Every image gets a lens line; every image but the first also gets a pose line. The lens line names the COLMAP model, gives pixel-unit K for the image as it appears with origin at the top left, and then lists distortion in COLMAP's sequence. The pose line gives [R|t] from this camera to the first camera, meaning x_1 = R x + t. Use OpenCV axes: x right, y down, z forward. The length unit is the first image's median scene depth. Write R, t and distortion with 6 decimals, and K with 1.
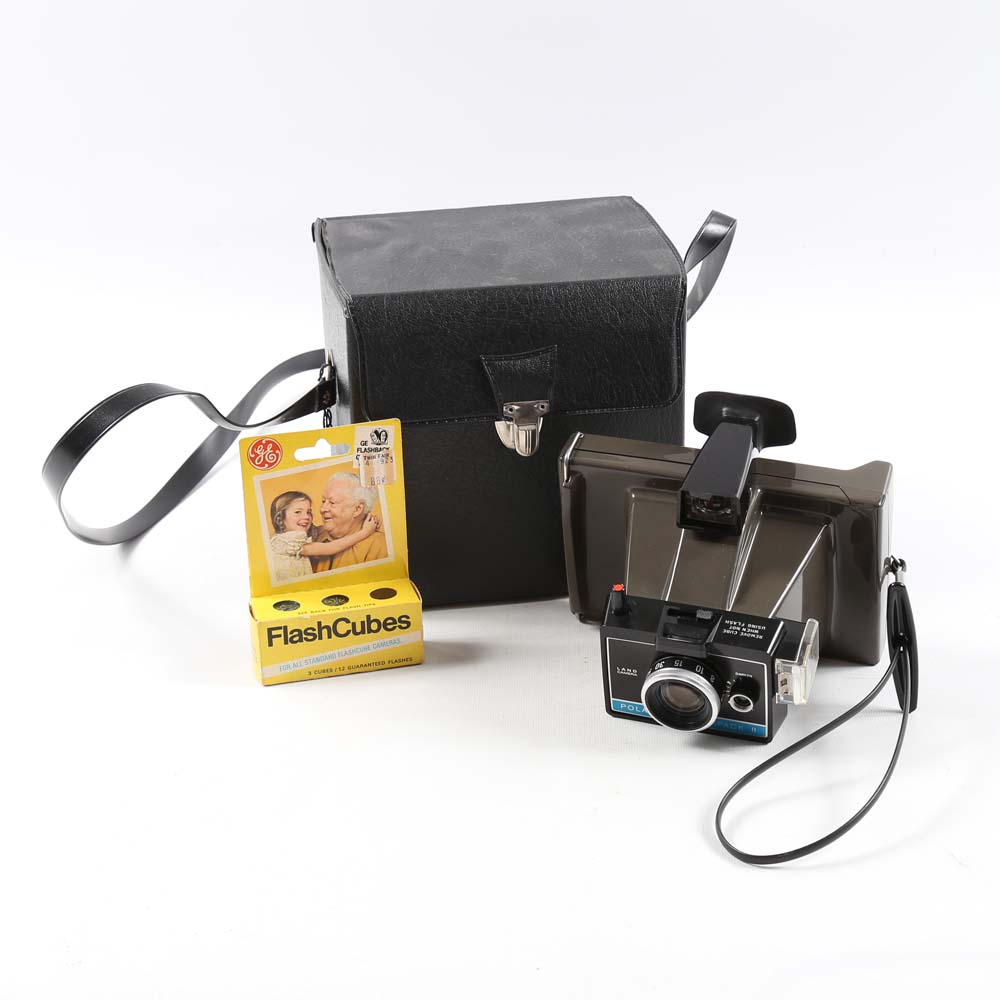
lens RADIAL K [[2369.8, 0, 500.3], [0, 2369.8, 498.1], [0, 0, 1]] dist [0.060441, 0.000000]
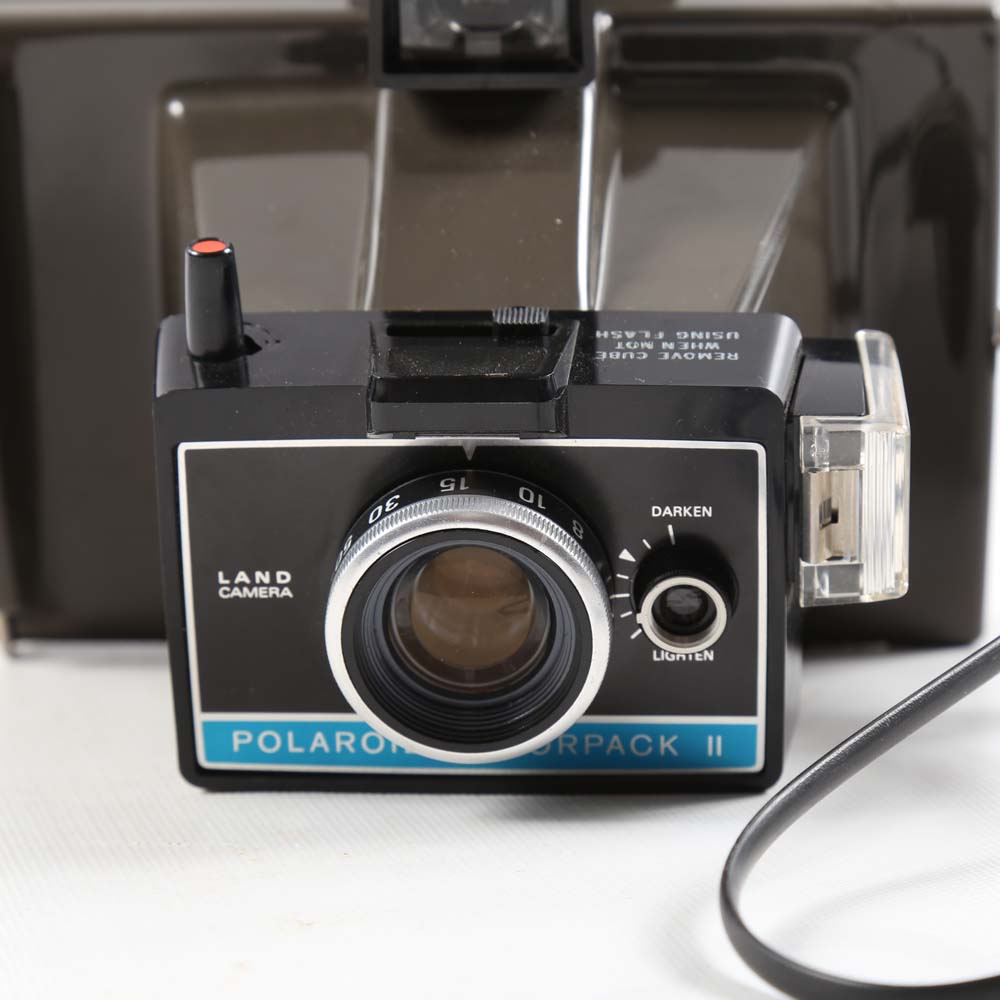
lens RADIAL K [[3686.9, 0, 505.4], [0, 3686.9, 505.6], [0, 0, 1]] dist [0.203662, 0.000000]
pose [[0.964171, -0.059503, 0.258521, -0.031105], [0.124830, 0.961651, -0.244222, 0.178063], [-0.234075, 0.267743, 0.934624, 0.592614]]
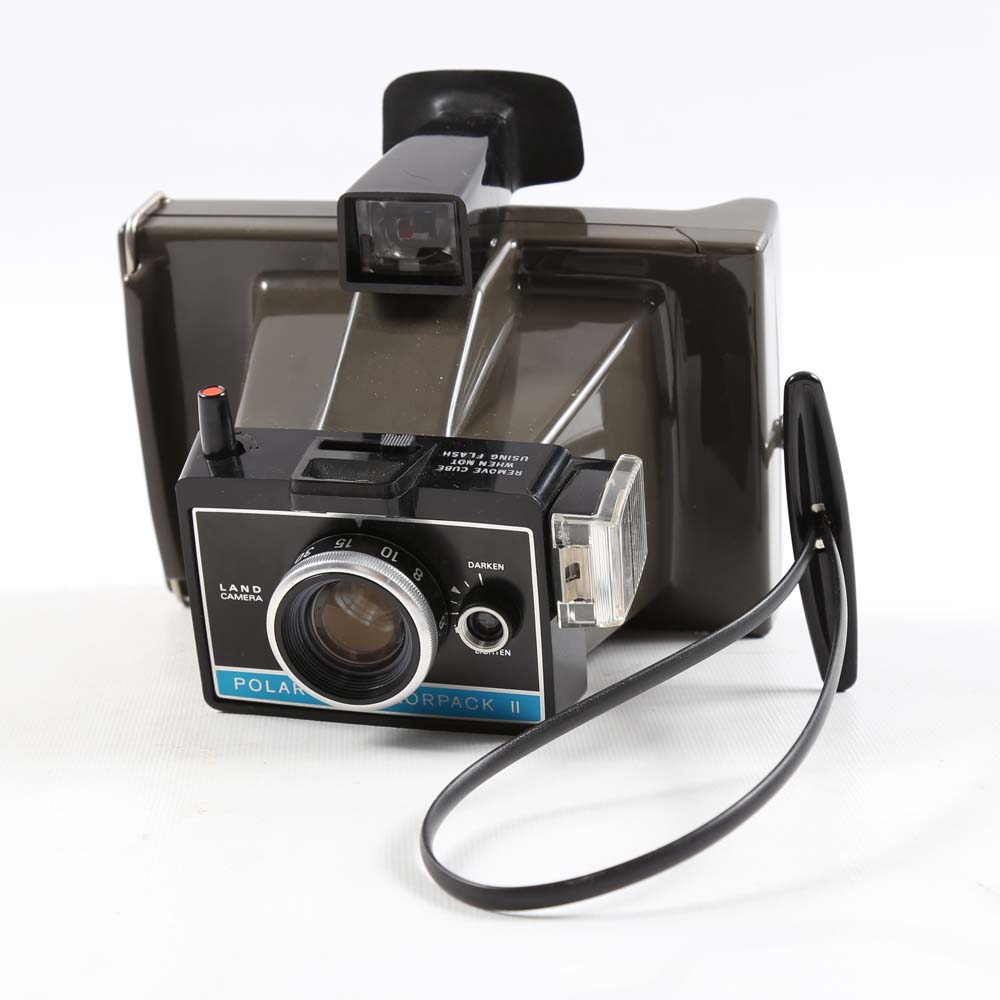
lens RADIAL K [[2480.8, 0, 483.5], [0, 2480.8, 462.7], [0, 0, 1]] dist [0.067960, 0.000000]
pose [[0.997582, -0.017548, 0.067245, 0.069958], [0.032687, 0.972364, -0.231171, 0.165796], [-0.061330, 0.232810, 0.970586, 0.527348]]
